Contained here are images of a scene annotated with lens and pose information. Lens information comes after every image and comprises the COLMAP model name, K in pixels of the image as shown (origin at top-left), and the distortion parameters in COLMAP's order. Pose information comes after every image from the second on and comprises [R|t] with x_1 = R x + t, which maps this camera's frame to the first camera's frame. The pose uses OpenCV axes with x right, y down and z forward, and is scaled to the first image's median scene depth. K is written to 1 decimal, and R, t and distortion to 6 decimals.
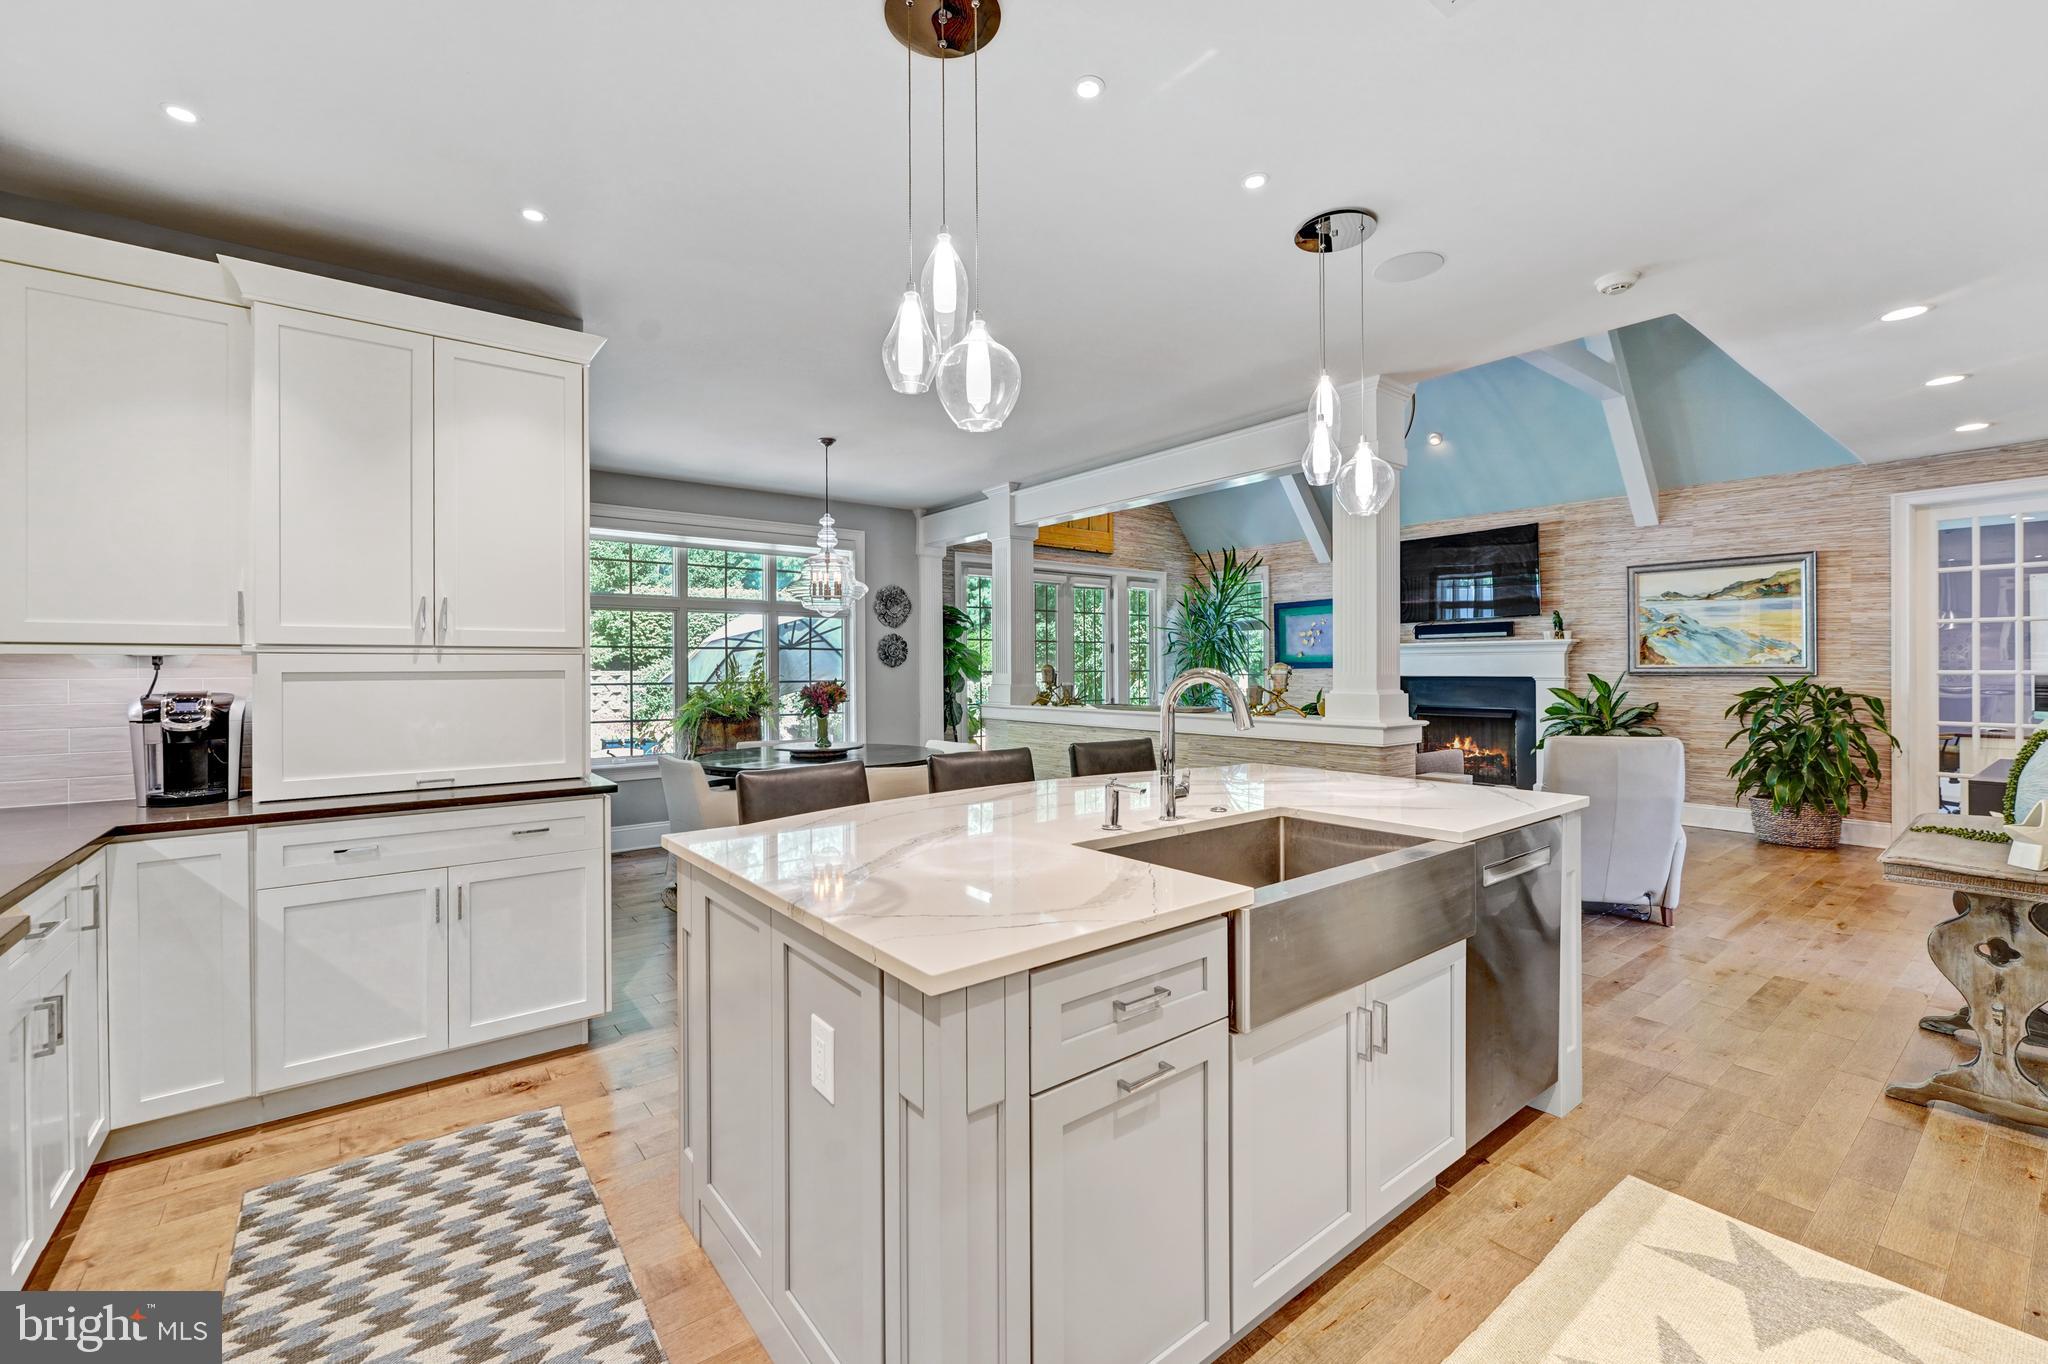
lens RADIAL K [[860.4, 0, 1010.4], [0, 860.4, 668.0], [0, 0, 1]] dist [0.000575, 0.000193]
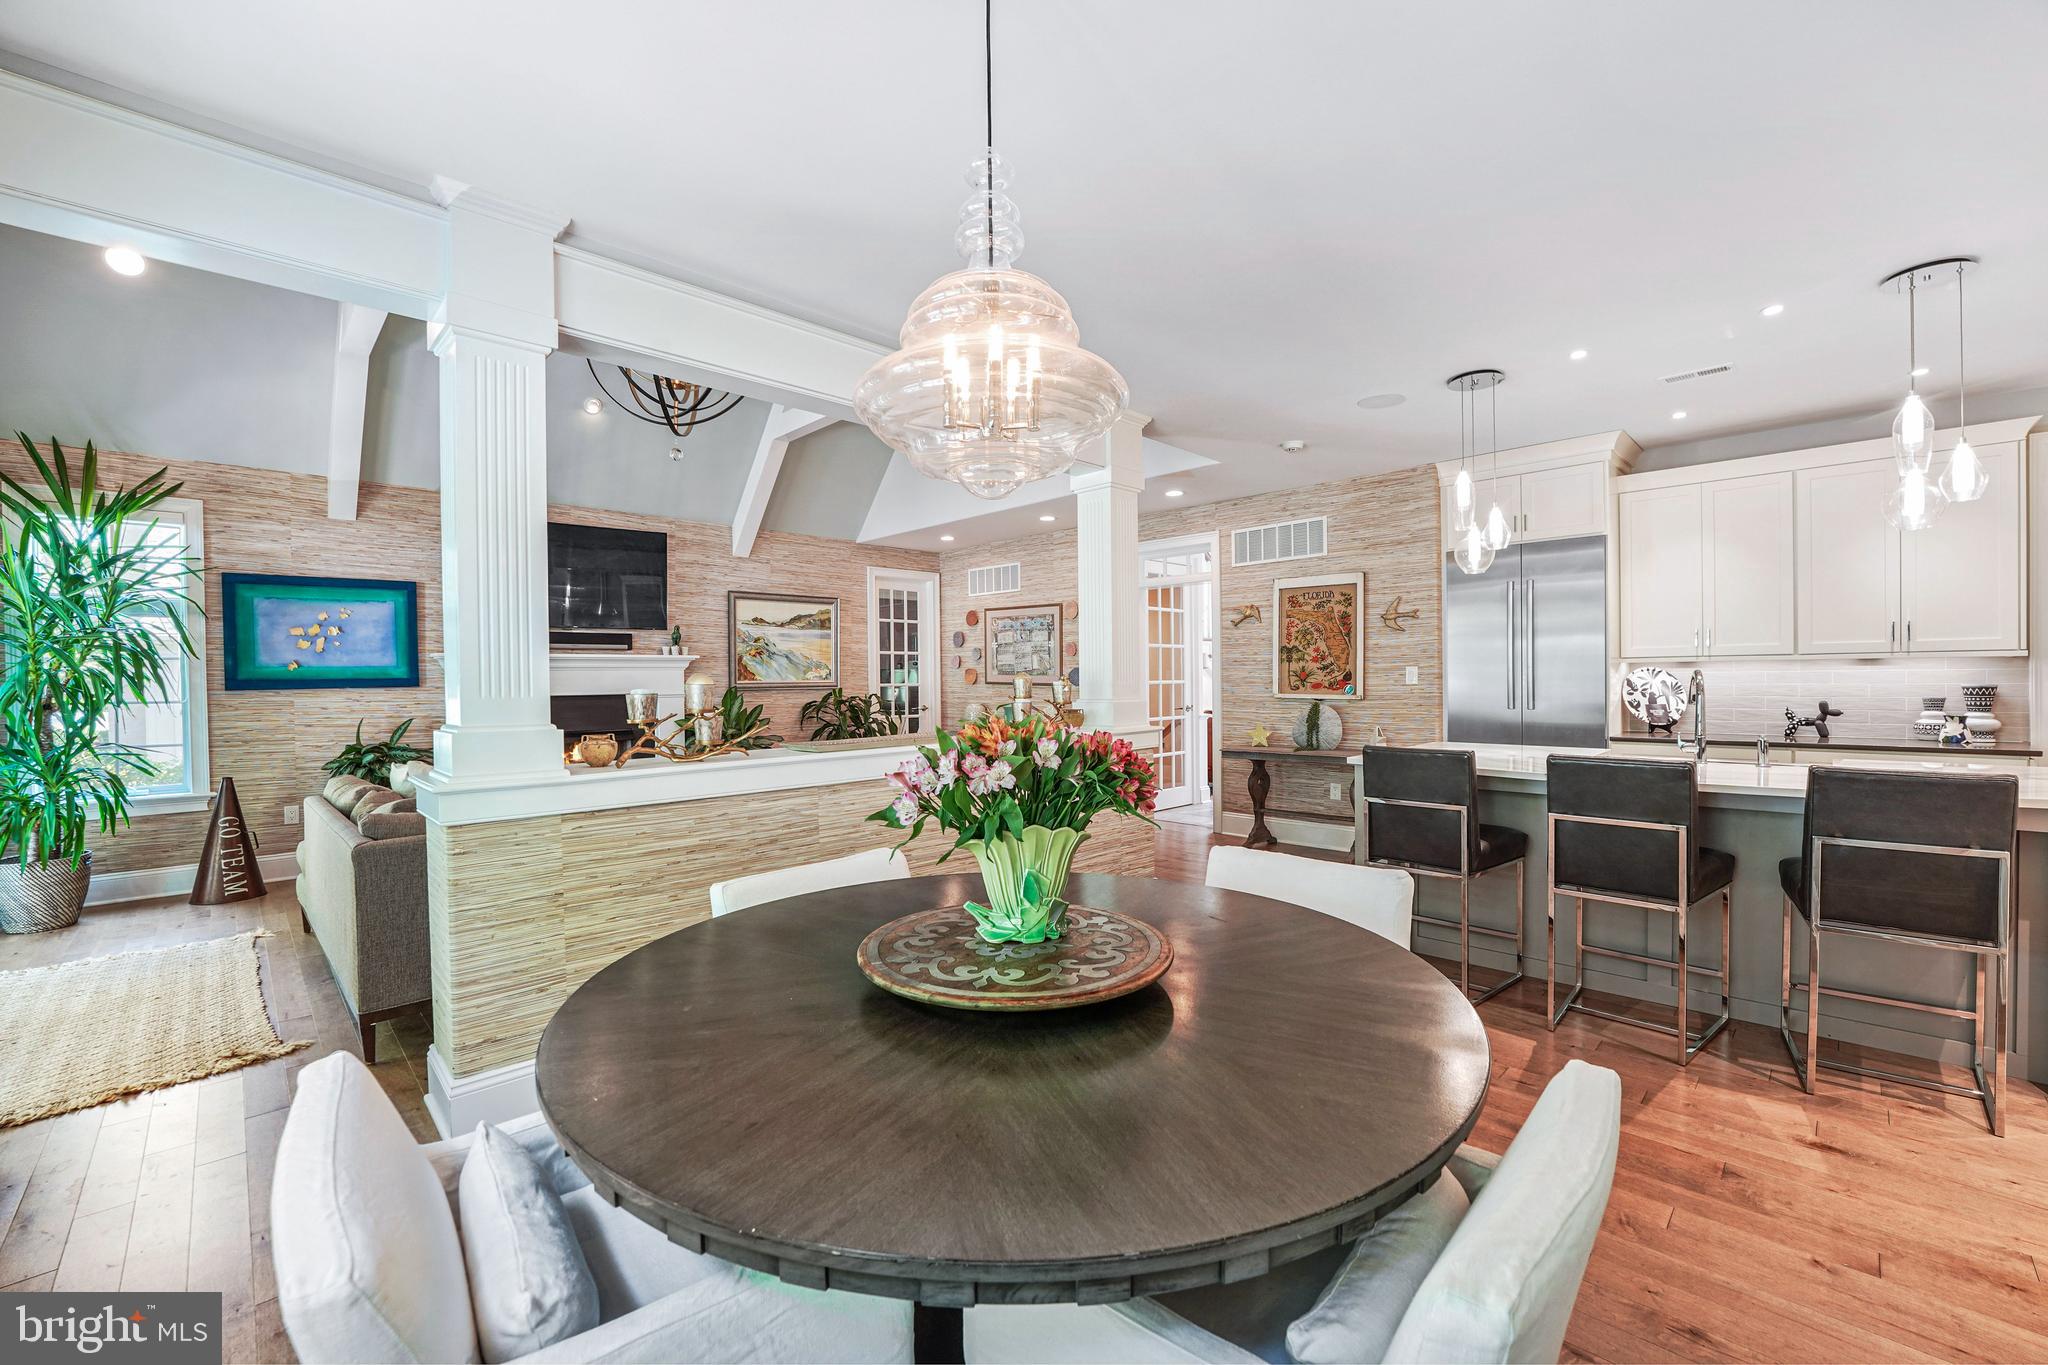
lens RADIAL K [[818.8, 0, 1040.6], [0, 818.8, 687.1], [0, 0, 1]] dist [-0.017153, 0.000058]
pose [[-0.115682, -0.008856, 0.993247, -0.367034], [0.007871, 0.999921, 0.009832, -0.003072], [-0.993255, 0.008955, -0.115603, 0.748403]]
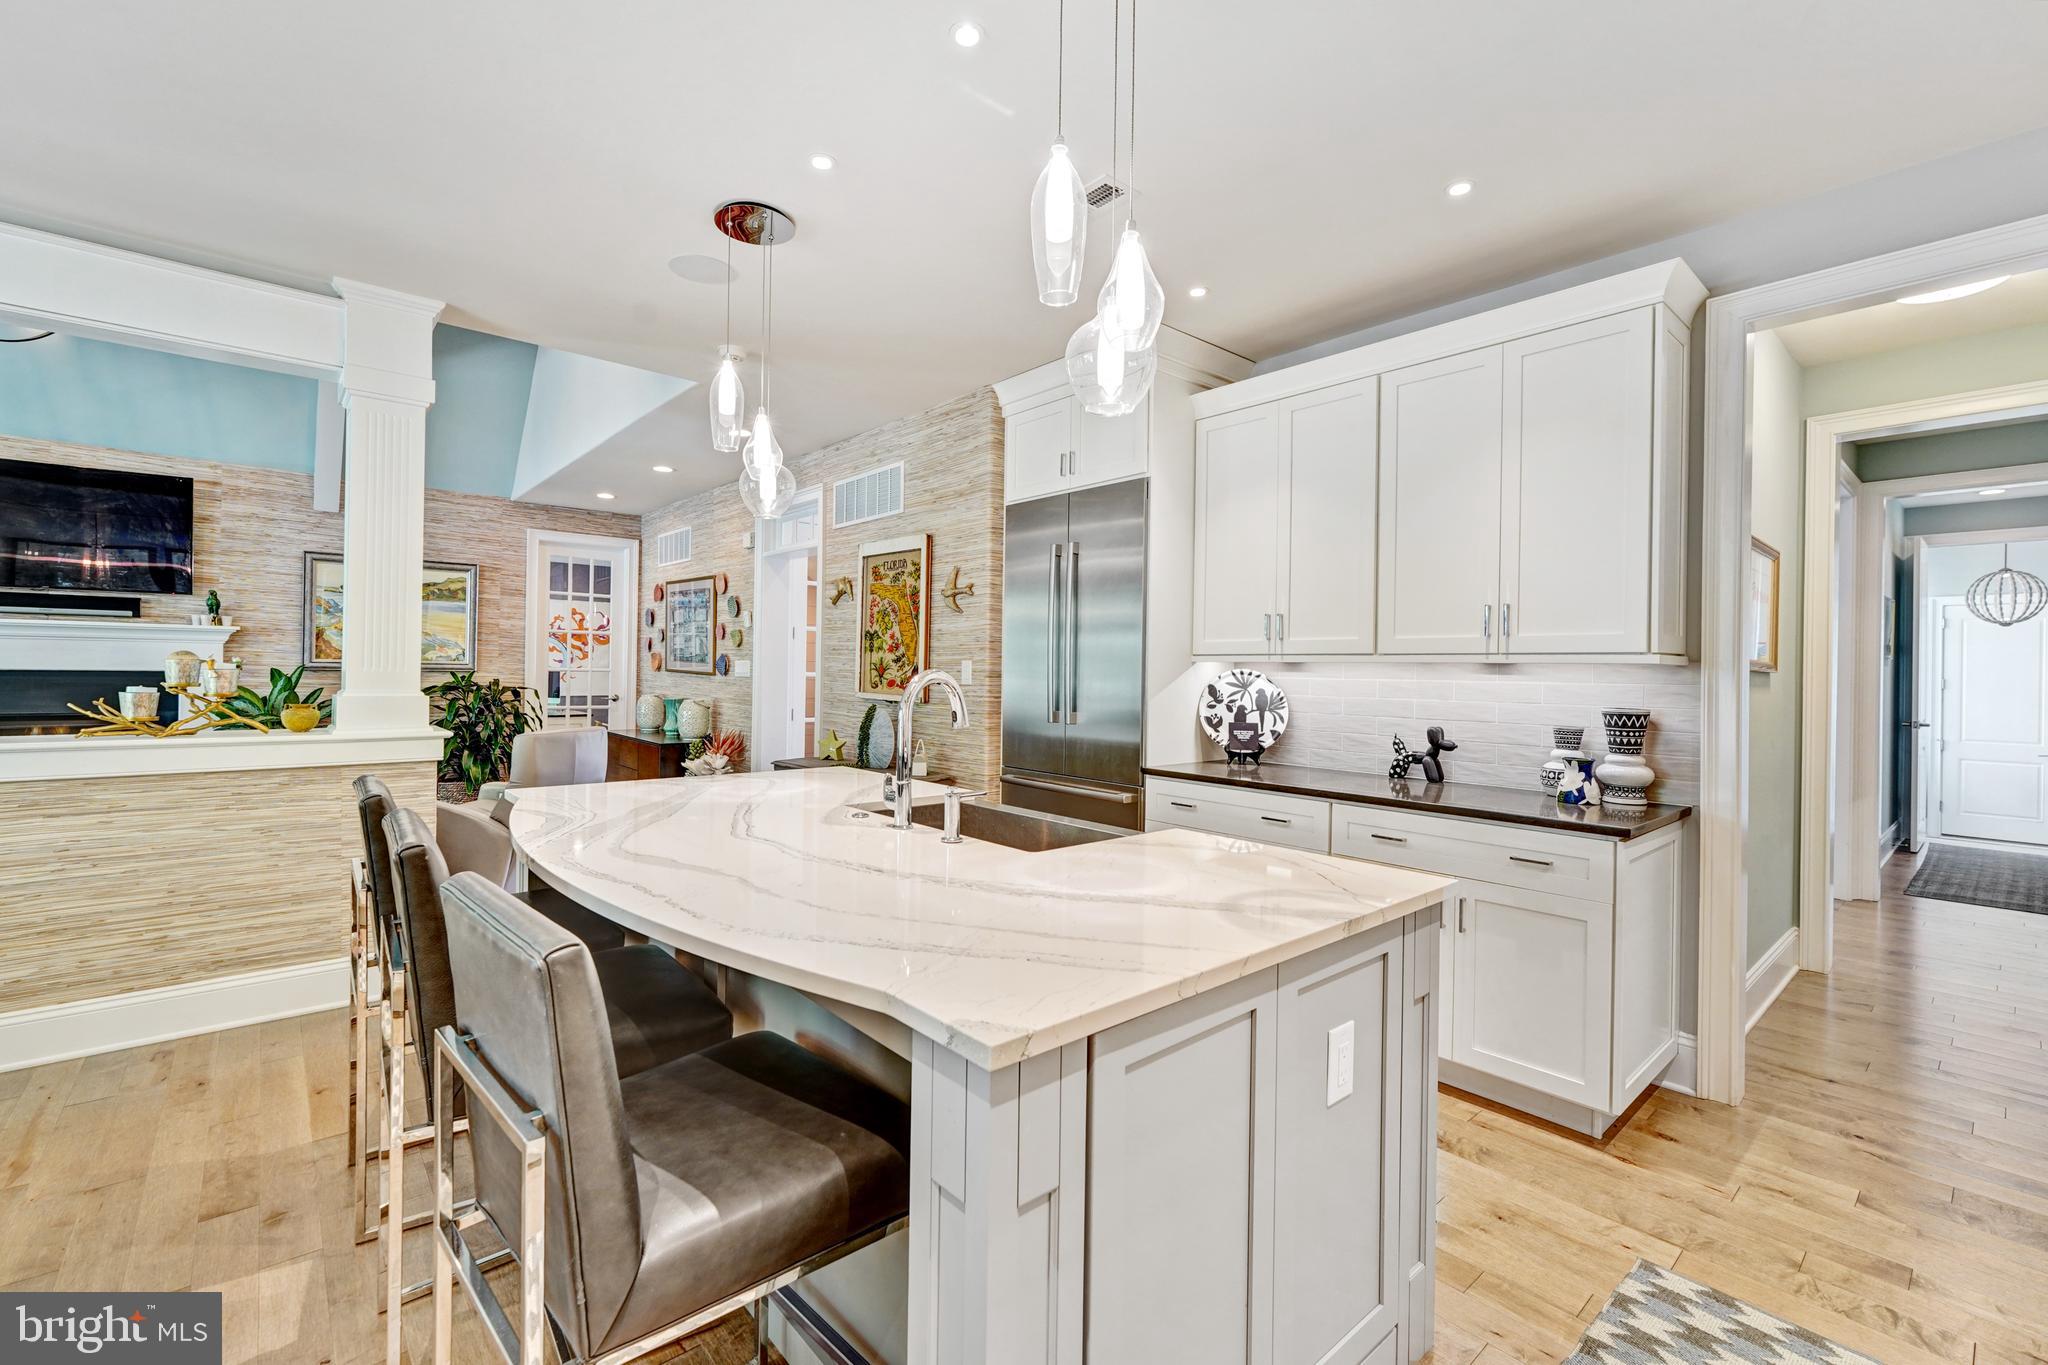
lens RADIAL K [[860.4, 0, 1010.4], [0, 860.4, 668.5], [0, 0, 1]] dist [0.000575, 0.000193]
pose [[-0.049981, 0.000695, 0.998750, -0.241534], [-0.019513, 0.999808, -0.001673, -0.006386], [-0.998560, -0.019572, -0.049958, 0.300945]]
